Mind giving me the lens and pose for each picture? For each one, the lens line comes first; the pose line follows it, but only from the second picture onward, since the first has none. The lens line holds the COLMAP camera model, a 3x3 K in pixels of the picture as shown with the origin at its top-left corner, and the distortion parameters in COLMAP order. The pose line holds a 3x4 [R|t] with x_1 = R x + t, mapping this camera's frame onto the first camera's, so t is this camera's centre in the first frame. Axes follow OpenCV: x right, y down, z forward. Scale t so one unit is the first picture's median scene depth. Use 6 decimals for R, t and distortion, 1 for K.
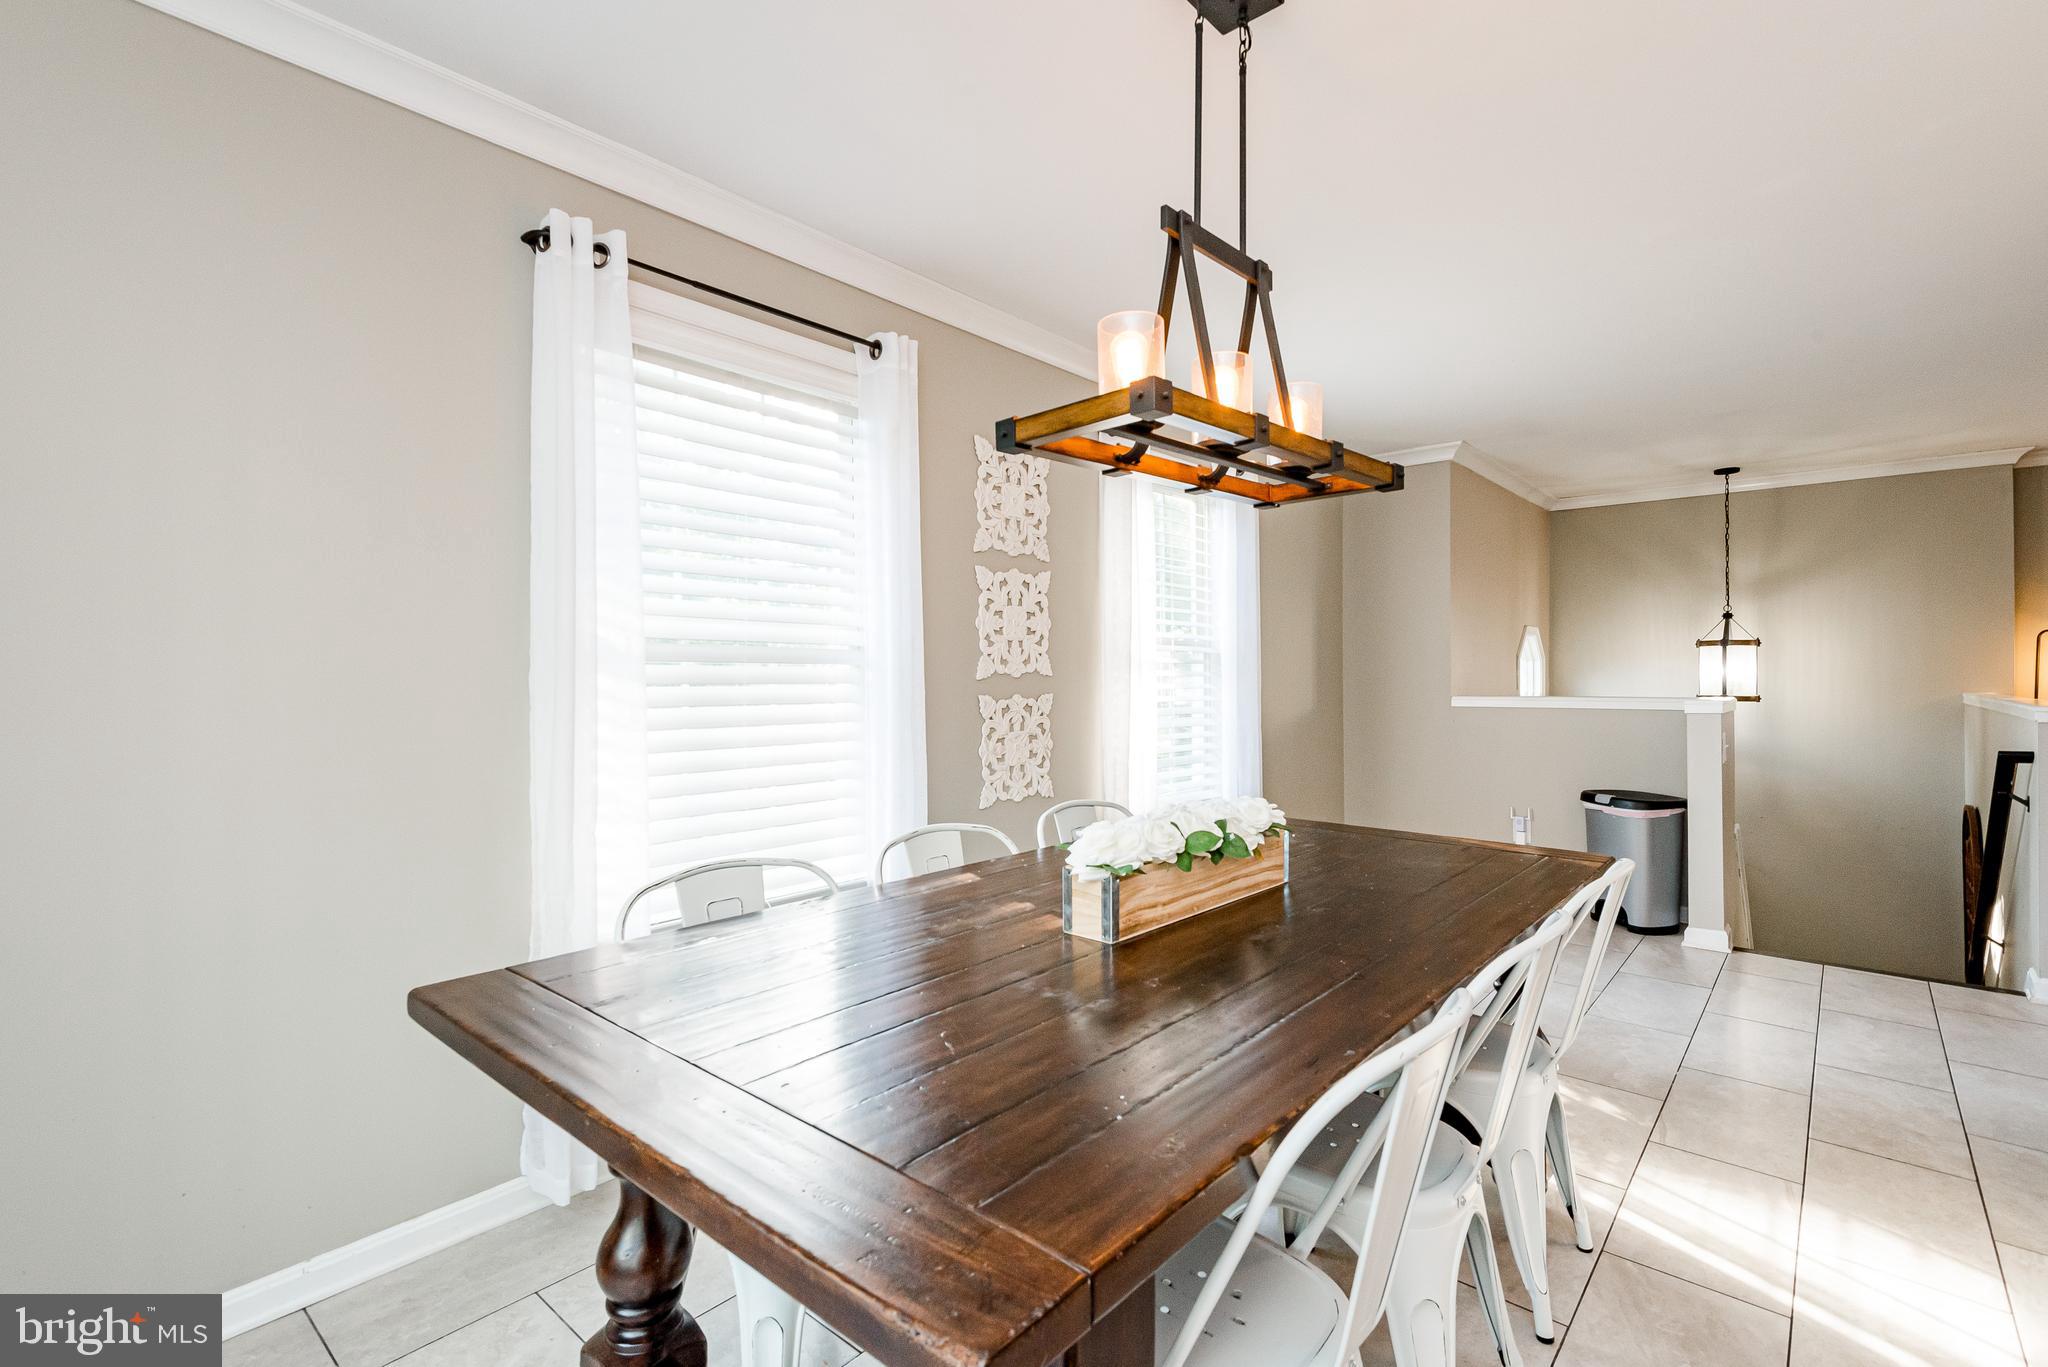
lens RADIAL K [[929.9, 0, 1024.9], [0, 929.9, 677.7], [0, 0, 1]] dist [0.012025, -0.000578]
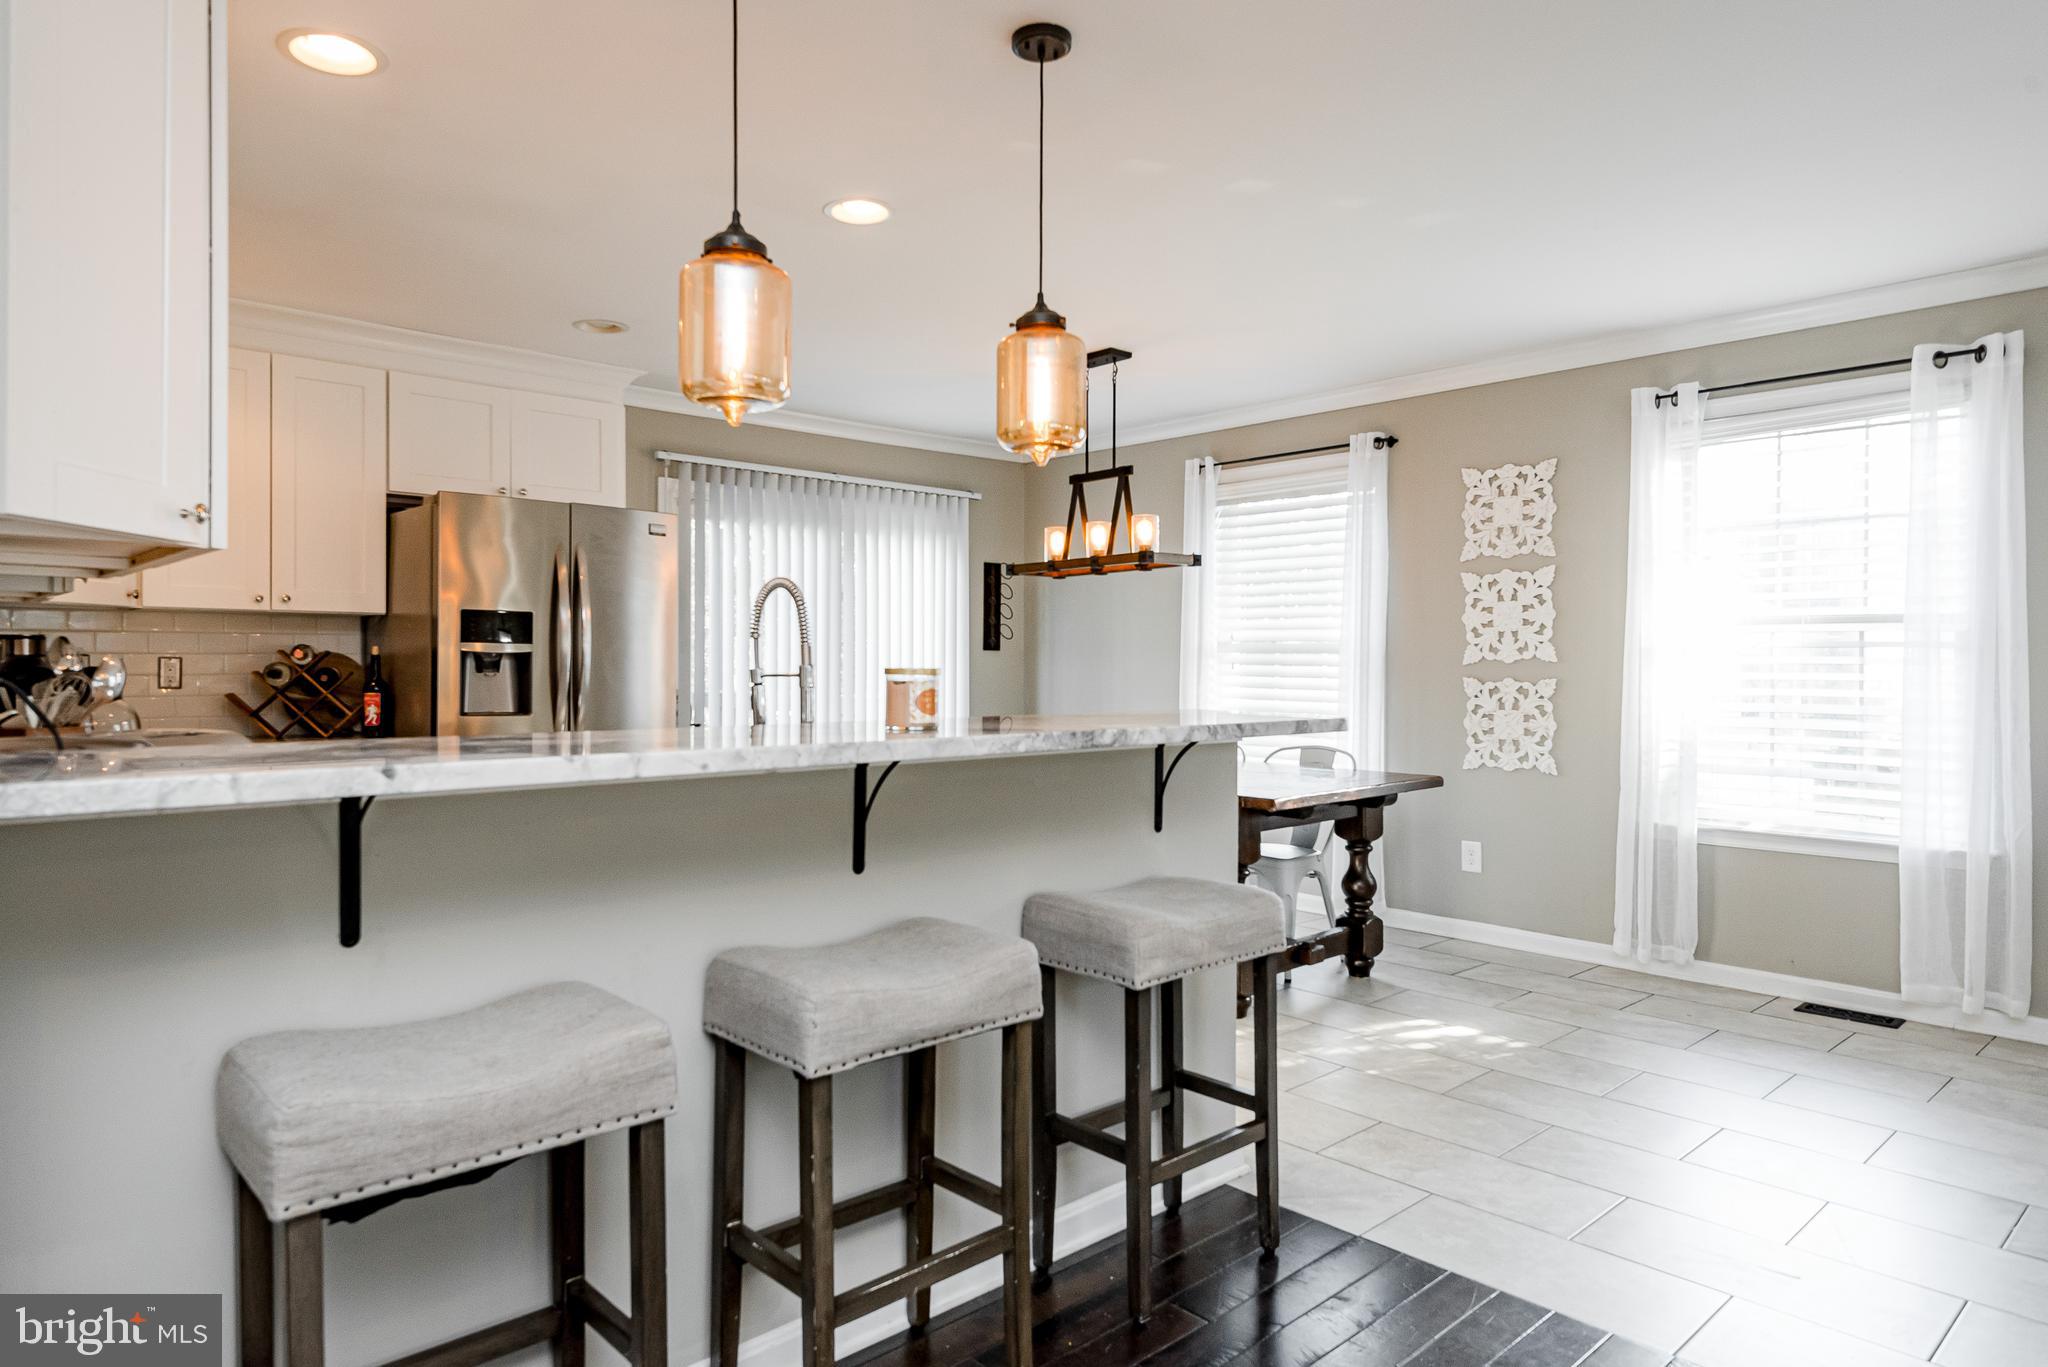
lens RADIAL K [[1233.9, 0, 964.8], [0, 1233.9, 674.8], [0, 0, 1]] dist [0.072677, -0.051265]
pose [[-0.125995, 0.010341, -0.991977, 1.586284], [-0.009152, 0.999891, 0.011586, 0.002024], [0.991989, 0.010538, -0.125887, 0.518331]]
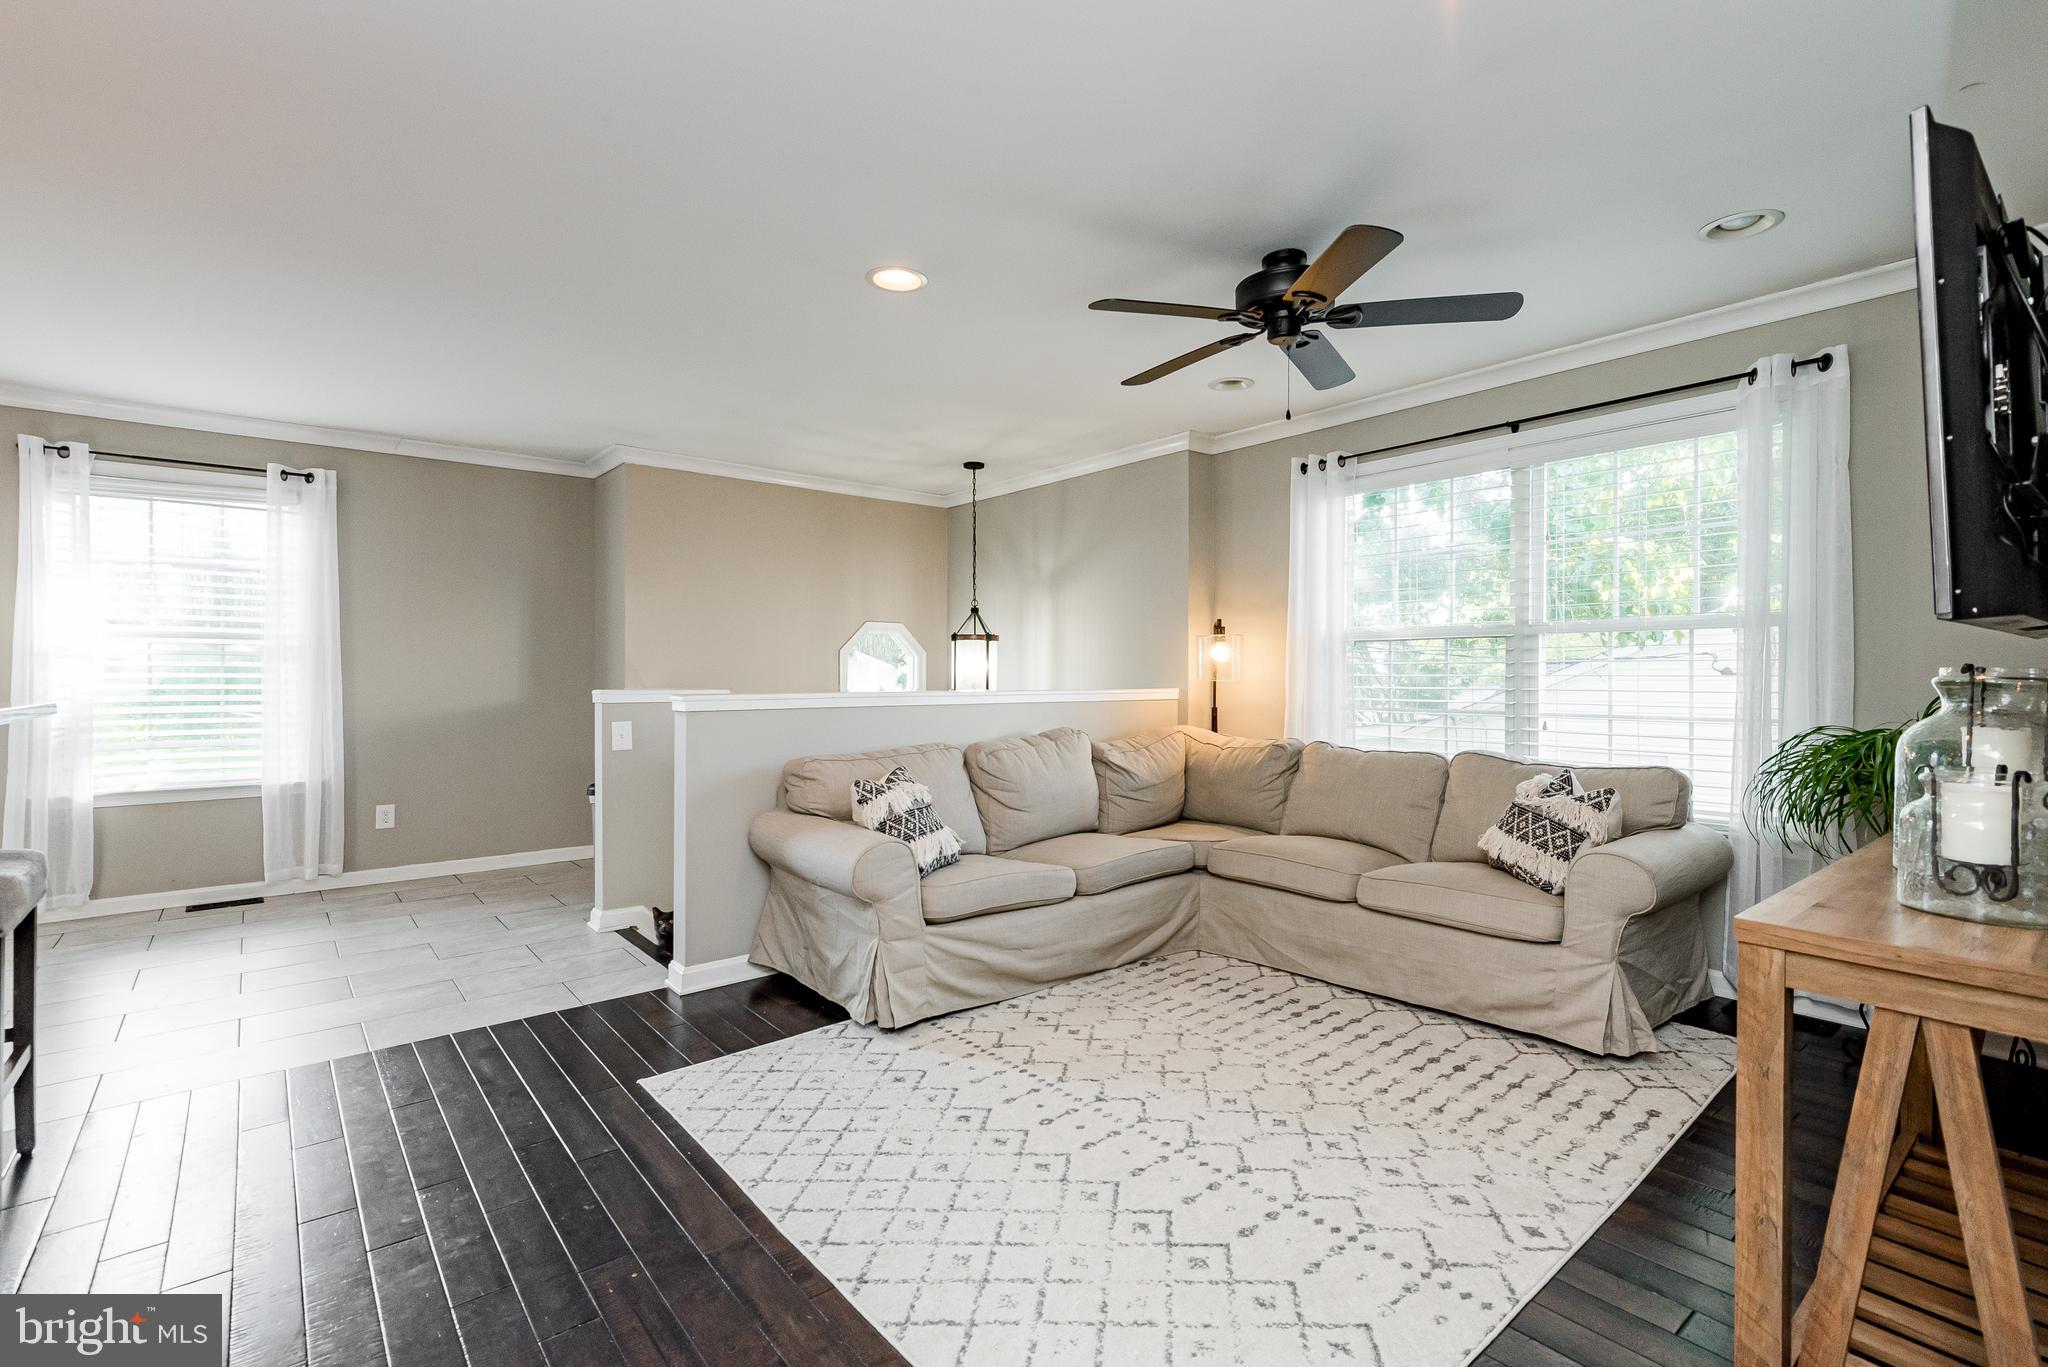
lens RADIAL K [[929.9, 0, 1024.9], [0, 929.9, 677.7], [0, 0, 1]] dist [0.012025, -0.000578]
pose [[0.985652, 0.002277, -0.168776, 1.617408], [-0.003168, 0.999982, -0.005010, 0.017507], [0.168762, 0.005473, 0.985642, 0.078038]]
